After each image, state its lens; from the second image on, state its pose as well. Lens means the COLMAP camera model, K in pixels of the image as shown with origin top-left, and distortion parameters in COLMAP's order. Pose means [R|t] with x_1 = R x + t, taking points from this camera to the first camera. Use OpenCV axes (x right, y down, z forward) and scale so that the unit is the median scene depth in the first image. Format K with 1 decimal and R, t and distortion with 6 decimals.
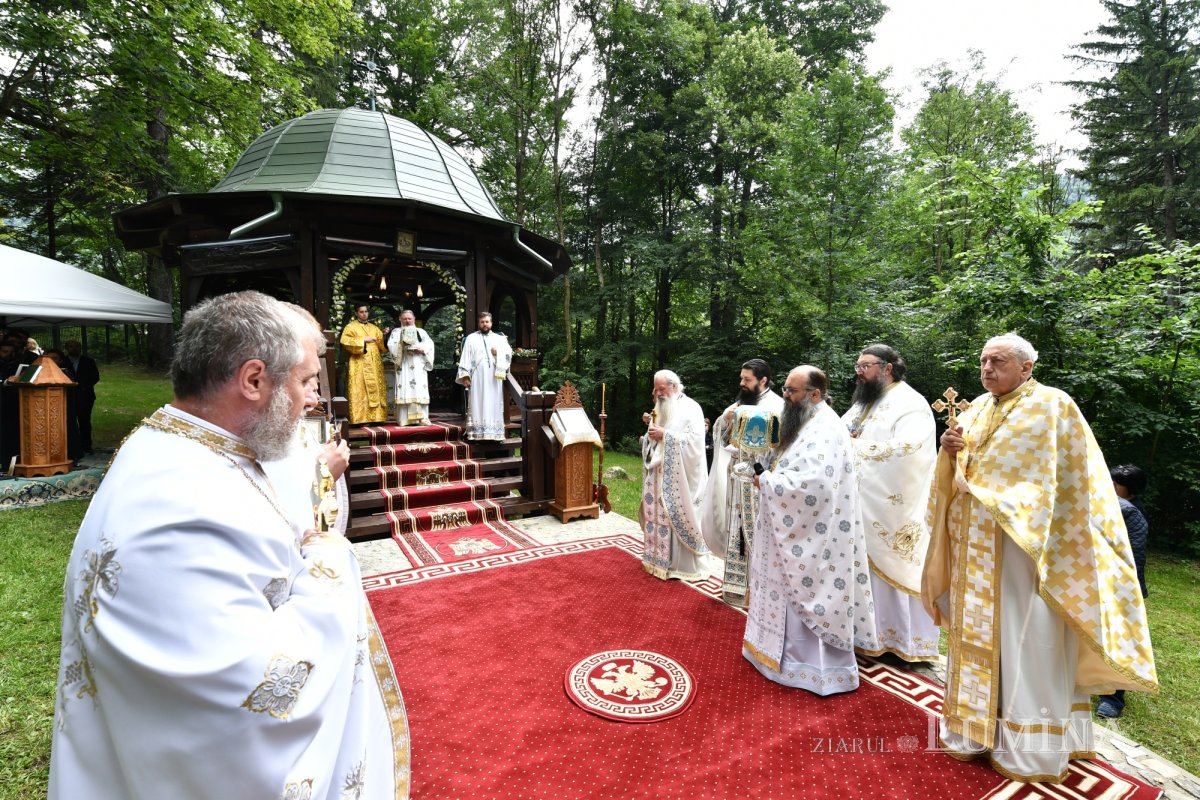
lens RADIAL K [[535.0, 0, 600.0], [0, 535.0, 400.0], [0, 0, 1]] dist [-0.001344, 0.000026]
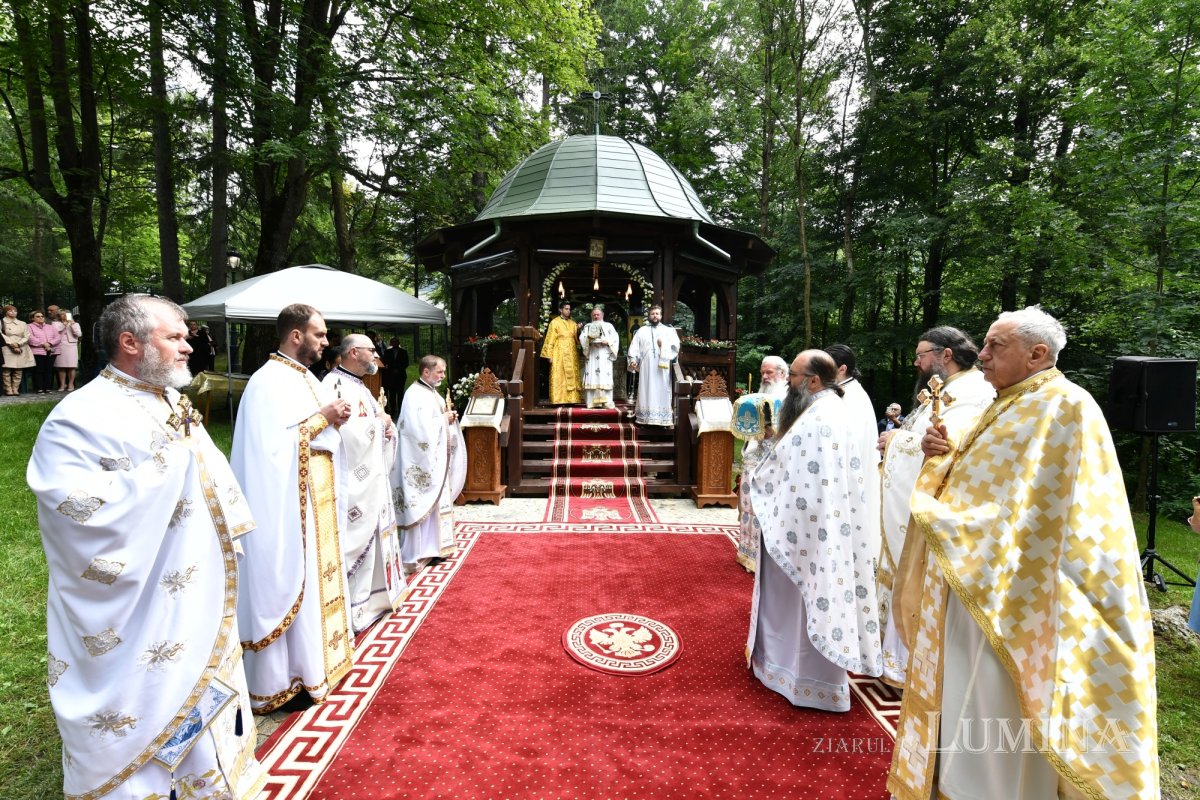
lens RADIAL K [[526.6, 0, 600.0], [0, 526.6, 398.0], [0, 0, 1]] dist [0.000405, -0.000722]
pose [[0.880792, 0.040419, -0.471775, 0.199158], [-0.036409, 0.999181, 0.017630, 0.006191], [0.472102, 0.001649, 0.881543, 0.012226]]
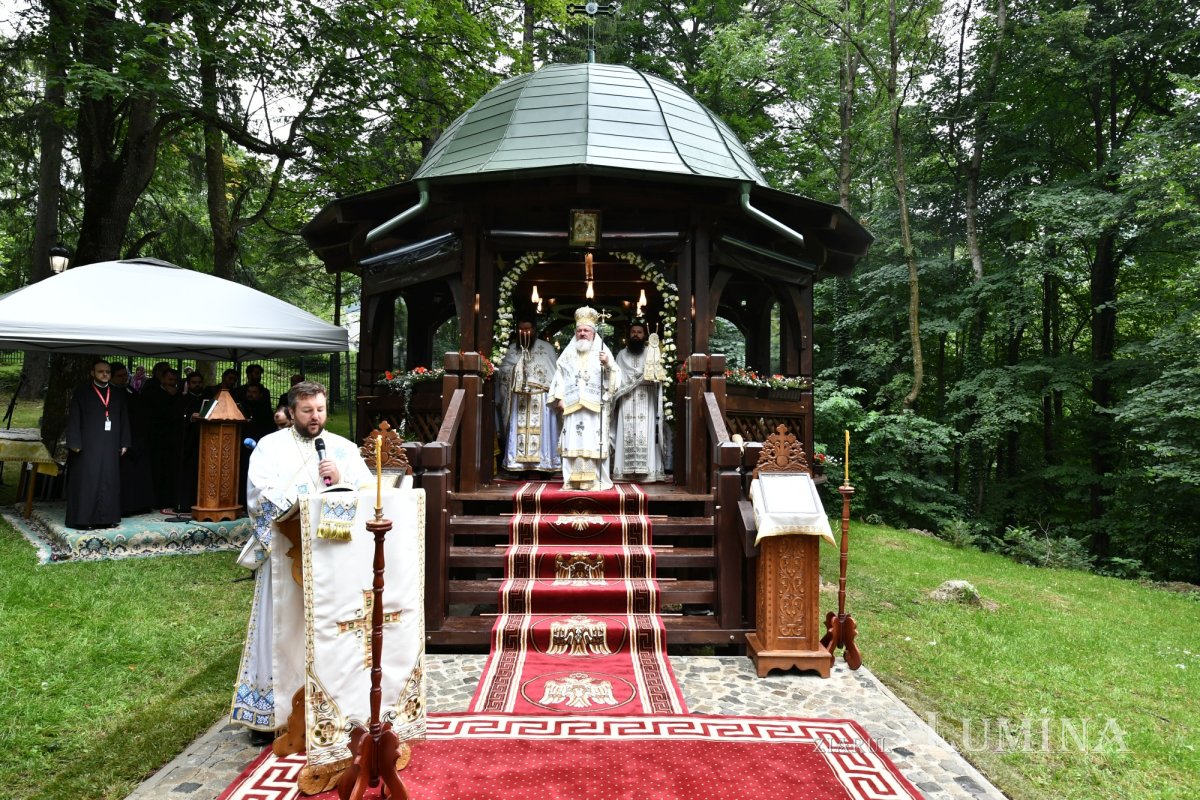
lens RADIAL K [[750.1, 0, 600.0], [0, 750.1, 400.0], [0, 0, 1]] dist [0.003530, 0.000706]
pose [[0.873432, -0.001454, -0.486943, 0.144833], [-0.034977, 0.997225, -0.065715, -0.002191], [0.485688, 0.074430, 0.870958, 0.174561]]
